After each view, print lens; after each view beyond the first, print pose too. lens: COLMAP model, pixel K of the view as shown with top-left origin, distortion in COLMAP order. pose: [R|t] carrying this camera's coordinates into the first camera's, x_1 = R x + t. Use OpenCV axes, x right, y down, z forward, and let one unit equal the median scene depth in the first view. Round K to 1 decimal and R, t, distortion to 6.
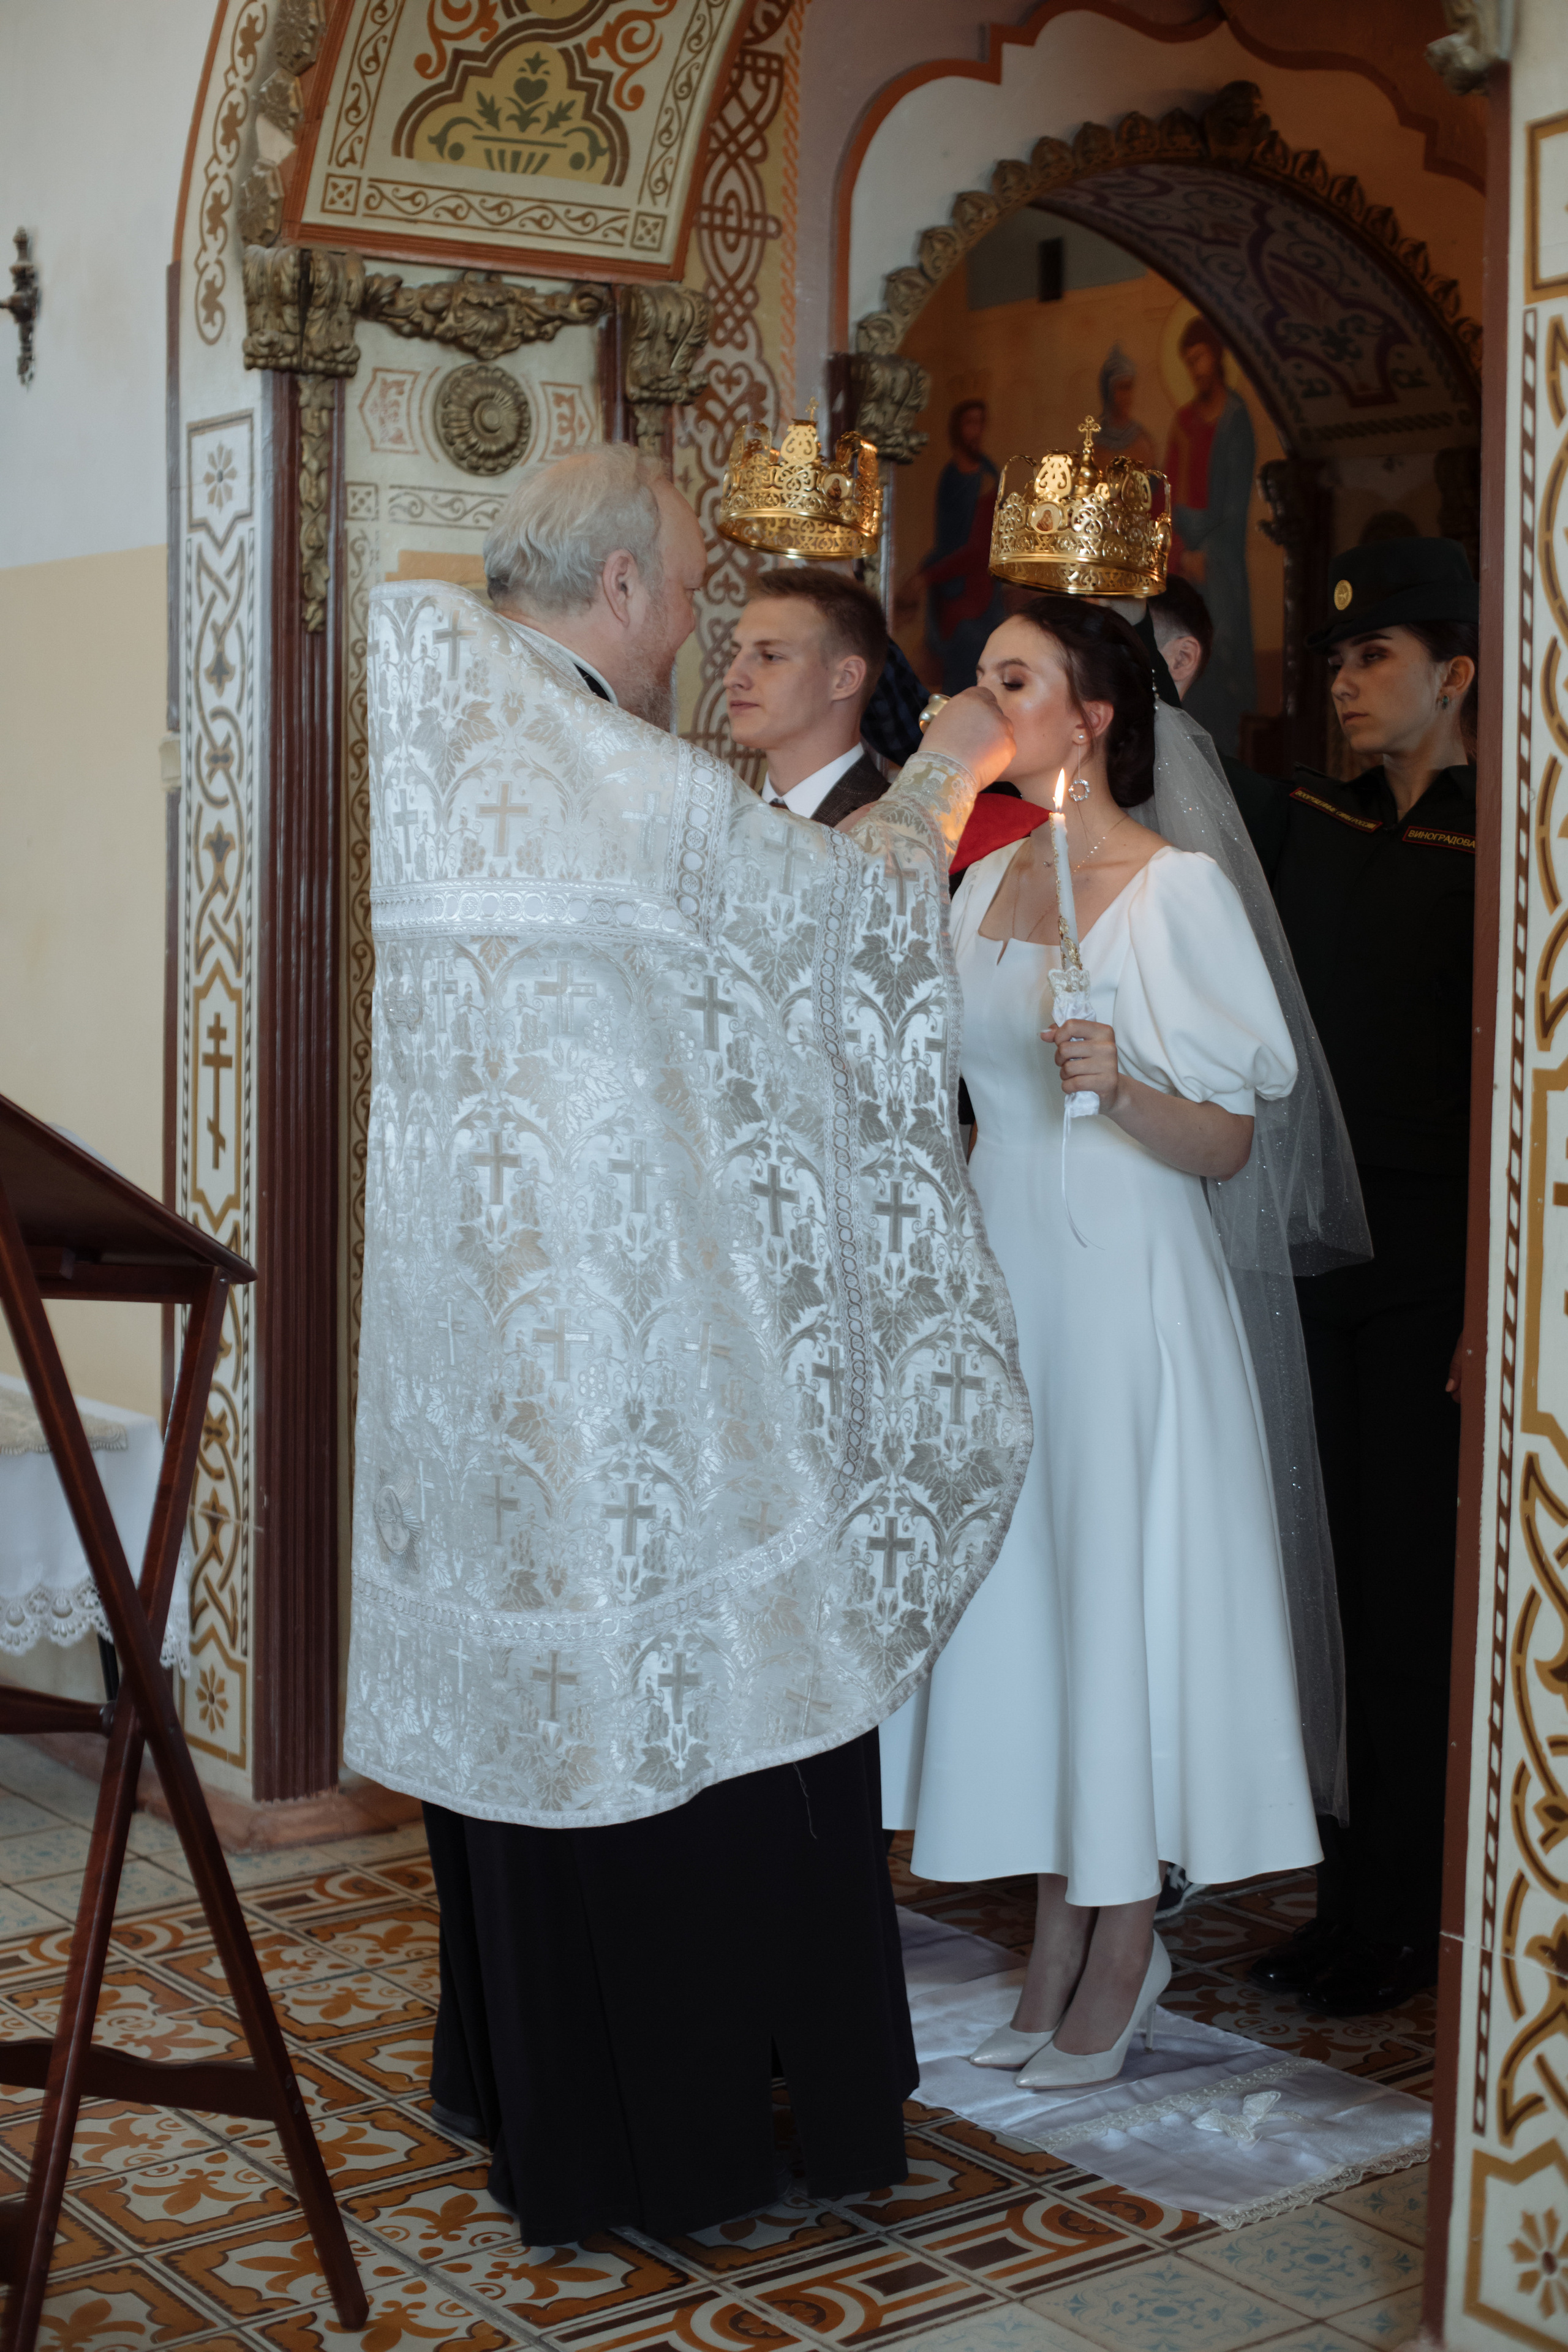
lens RADIAL K [[3669.9, 0, 860.3], [0, 3669.9, 1206.8], [0, 0, 1]] dist [-0.114602, 0.000000]
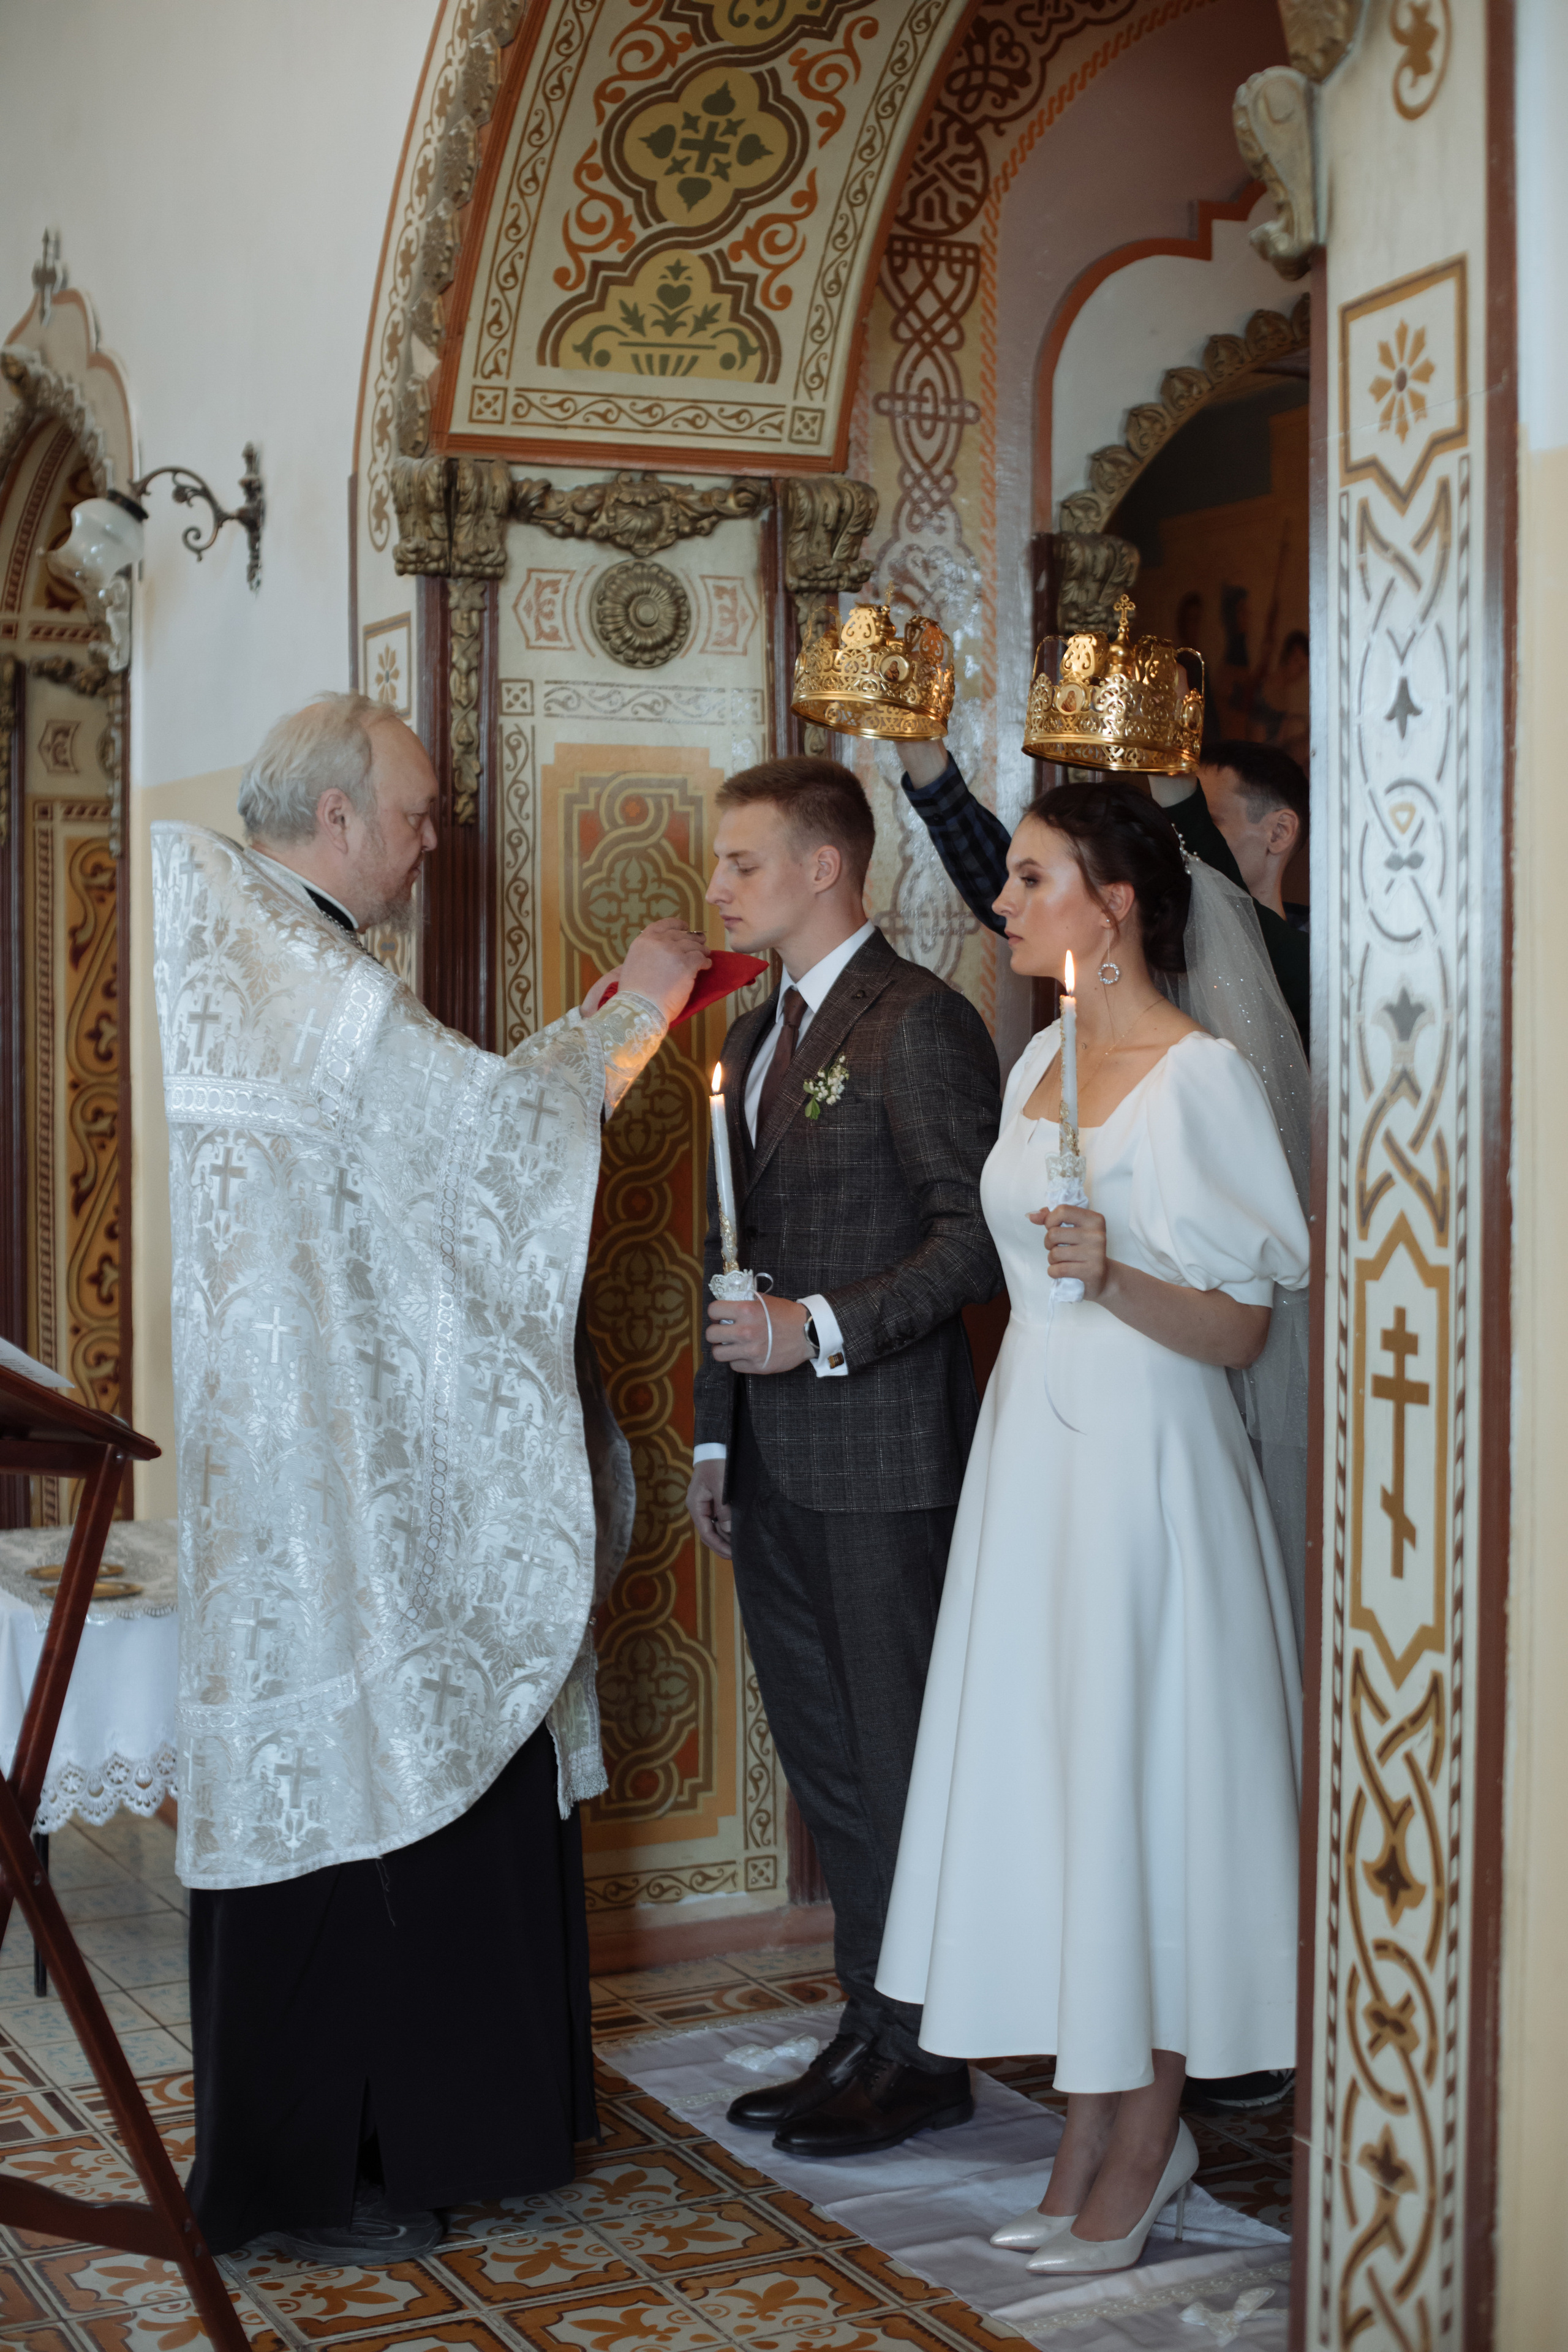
lens RADIAL K [[3669.9, 0, 786.7], [0, 3669.9, 1180.1], [0, 0, 1]] dist [-0.114602, 0.000000]
pose [[0.980180, -0.004118, -0.198068, 0.144687], [-0.005459, 0.998843, -0.047779, -0.006820], [0.198036, 0.047913, 0.979023, 0.001742]]
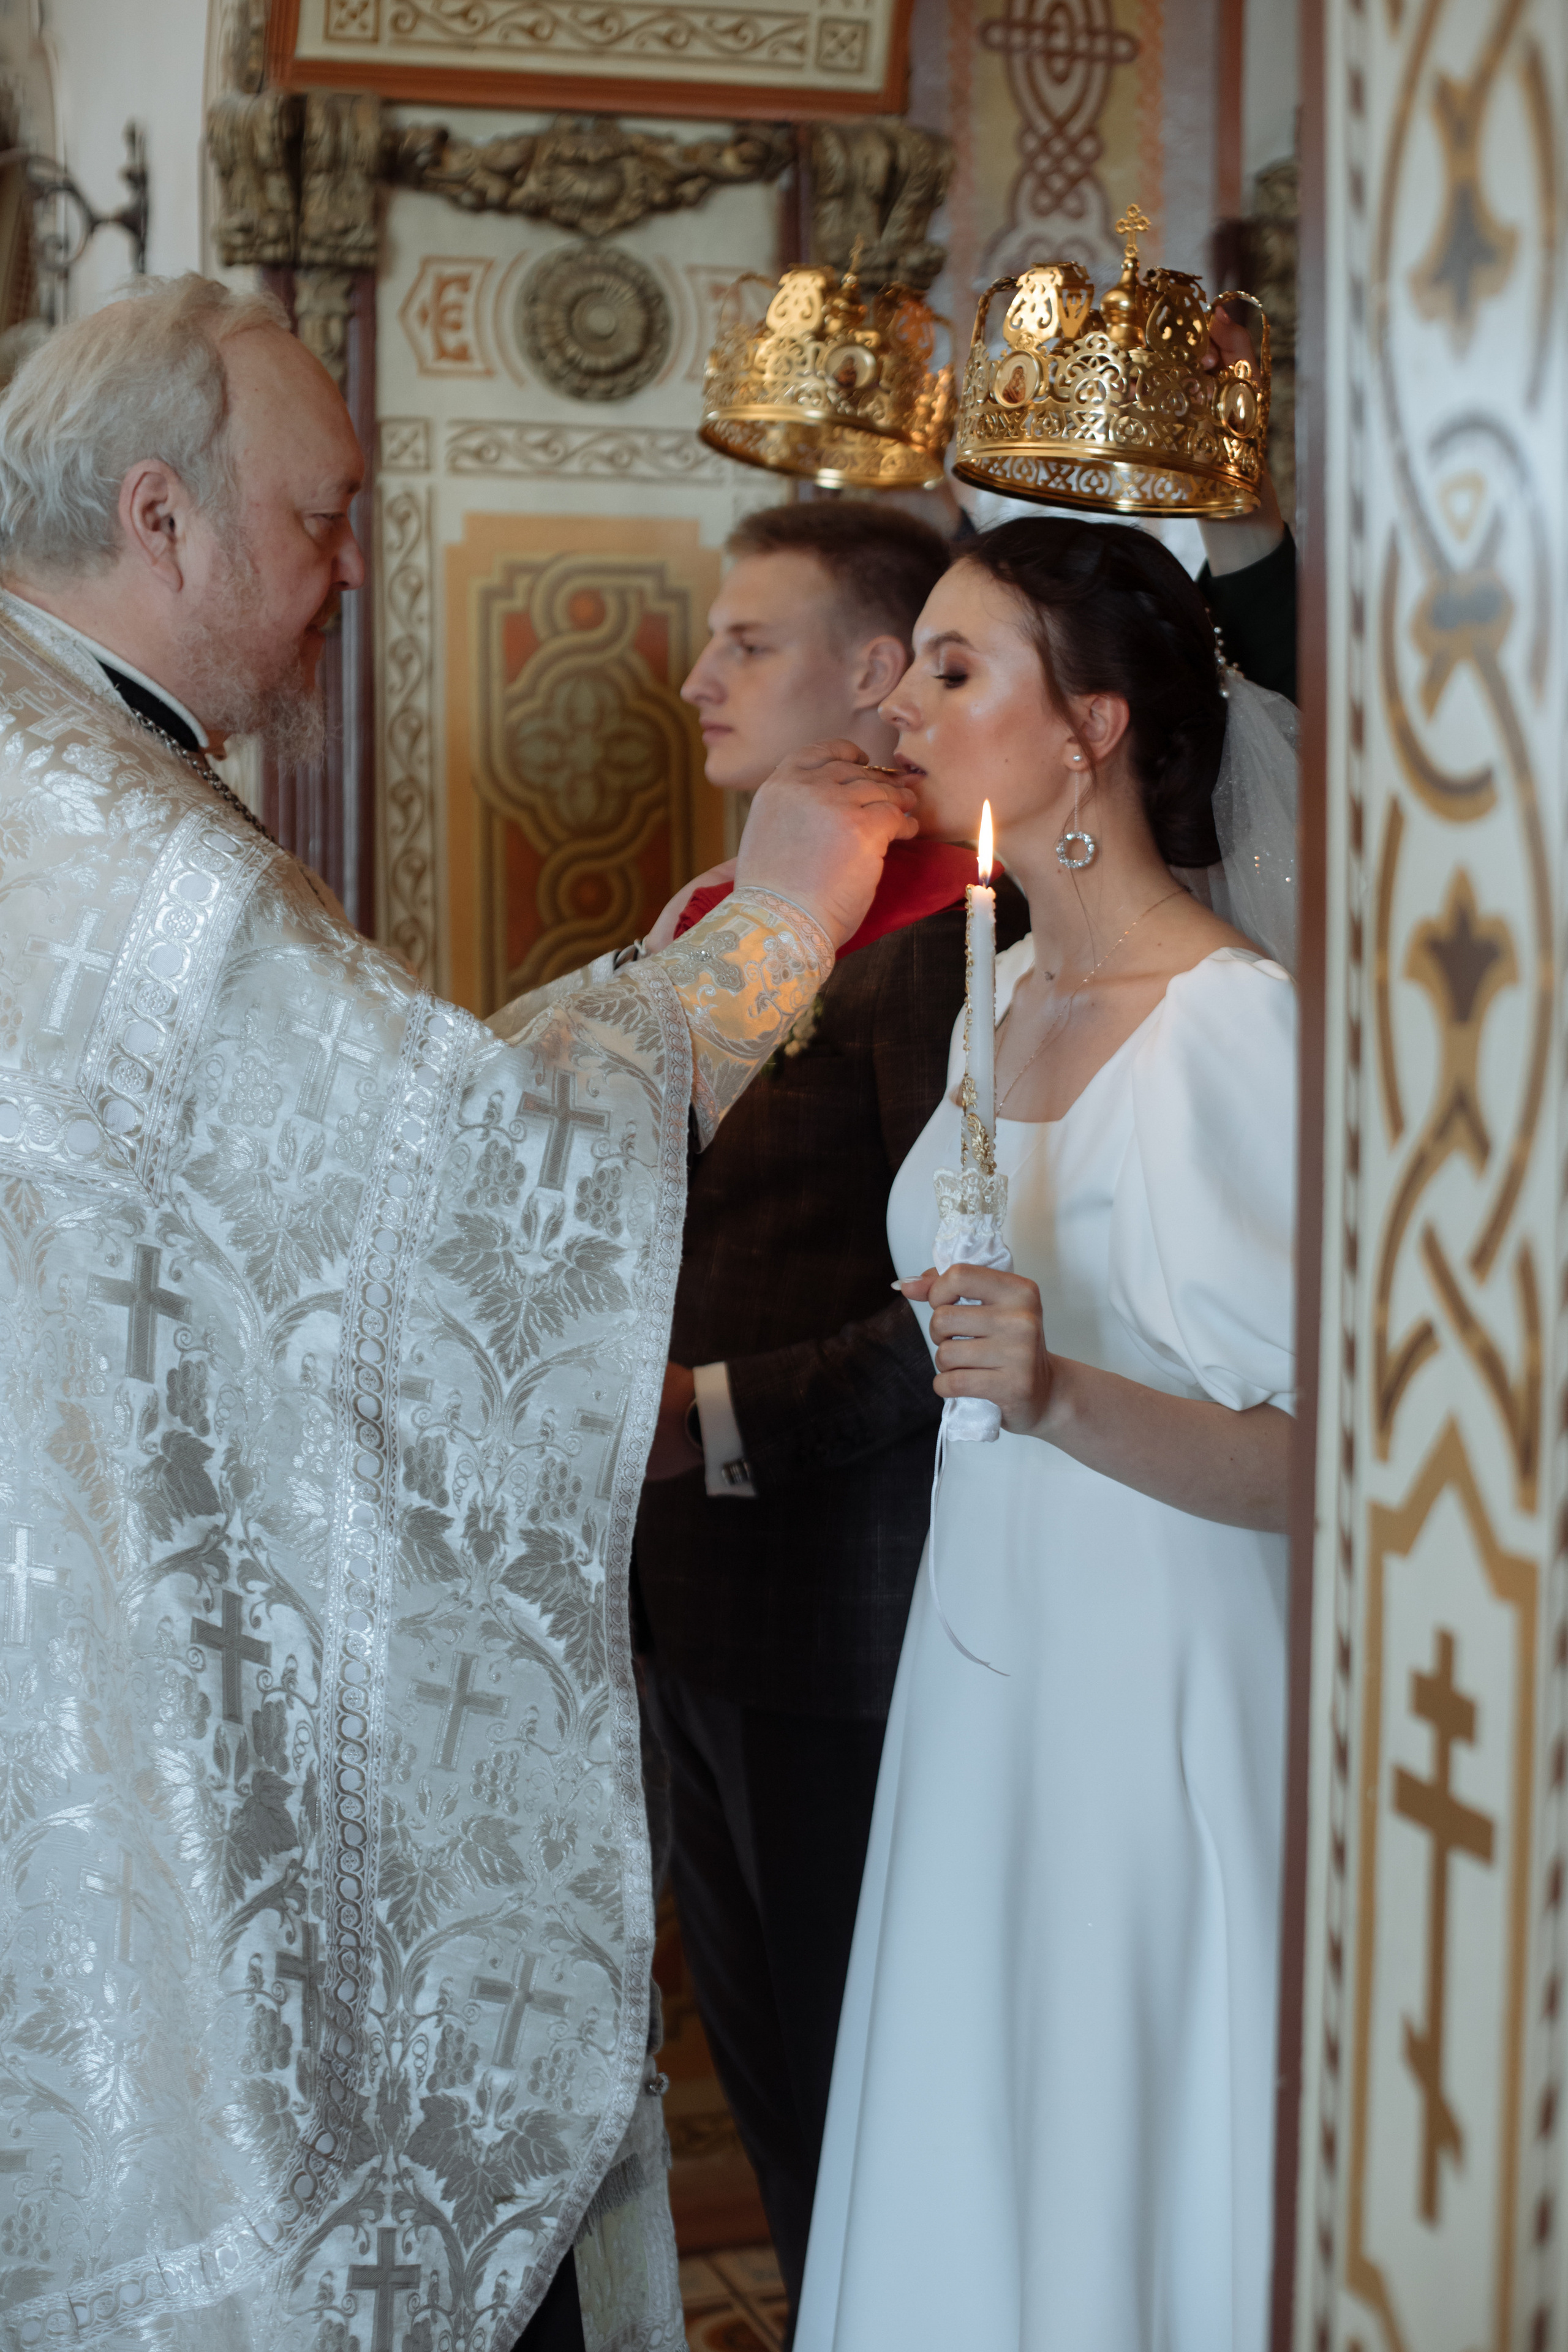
lens RADIAL K [[3669.9, 0, 783.1], [0, 3669.9, 1180.0], [0, 0, 1]] dist [-0.114602, 0.000000]
pose [[0.947772, 0.013857, -0.318648, 0.162727], [-0.017580, 0.999807, -0.008811, -0.044959], [0.318464, 0.013952, 0.947832, 0.350318]]
